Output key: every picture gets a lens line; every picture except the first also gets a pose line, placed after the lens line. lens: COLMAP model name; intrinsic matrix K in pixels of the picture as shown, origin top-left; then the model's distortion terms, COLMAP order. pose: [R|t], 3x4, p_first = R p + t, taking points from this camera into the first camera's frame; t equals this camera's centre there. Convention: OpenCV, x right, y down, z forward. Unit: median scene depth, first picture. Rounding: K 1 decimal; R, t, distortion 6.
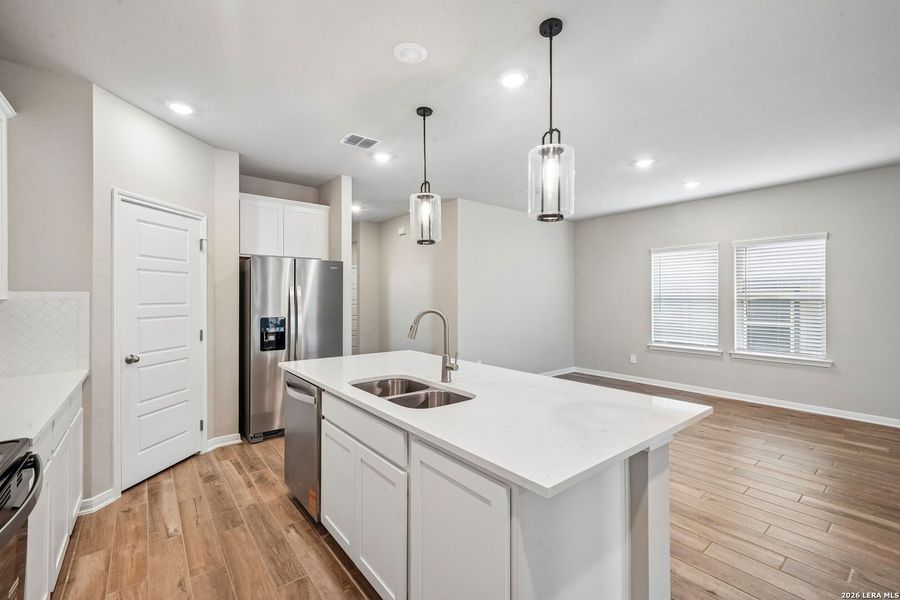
lens RADIAL K [[378.3, 0, 451.4], [0, 378.3, 298.2], [0, 0, 1]] dist [0.000709, 0.001244]
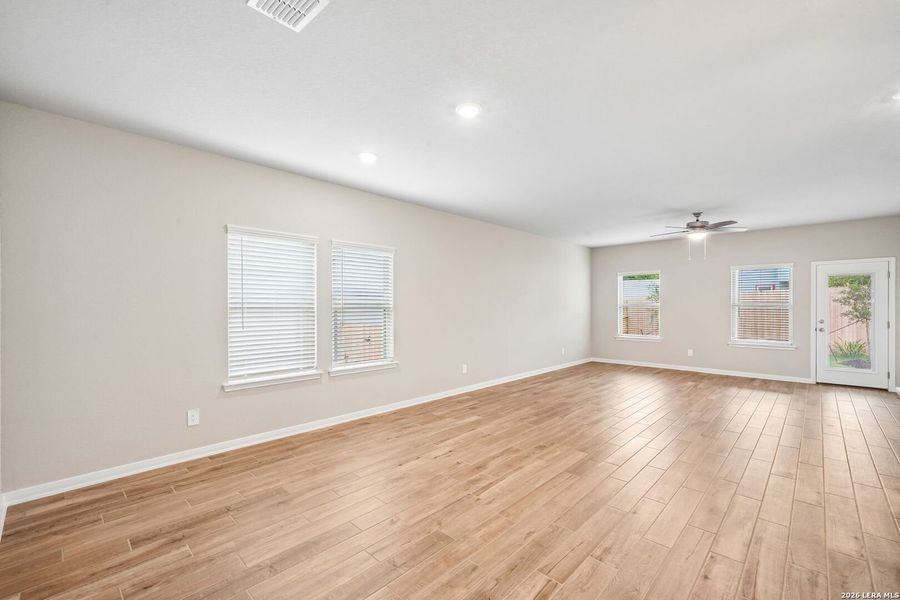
lens RADIAL K [[378.3, 0, 450.3], [0, 378.3, 308.8], [0, 0, 1]] dist [0.000709, 0.001244]
pose [[-0.136419, -0.008702, 0.990613, -0.137813], [-0.000811, 0.999962, 0.008672, -0.003026], [-0.990651, 0.000379, -0.136420, 0.880836]]
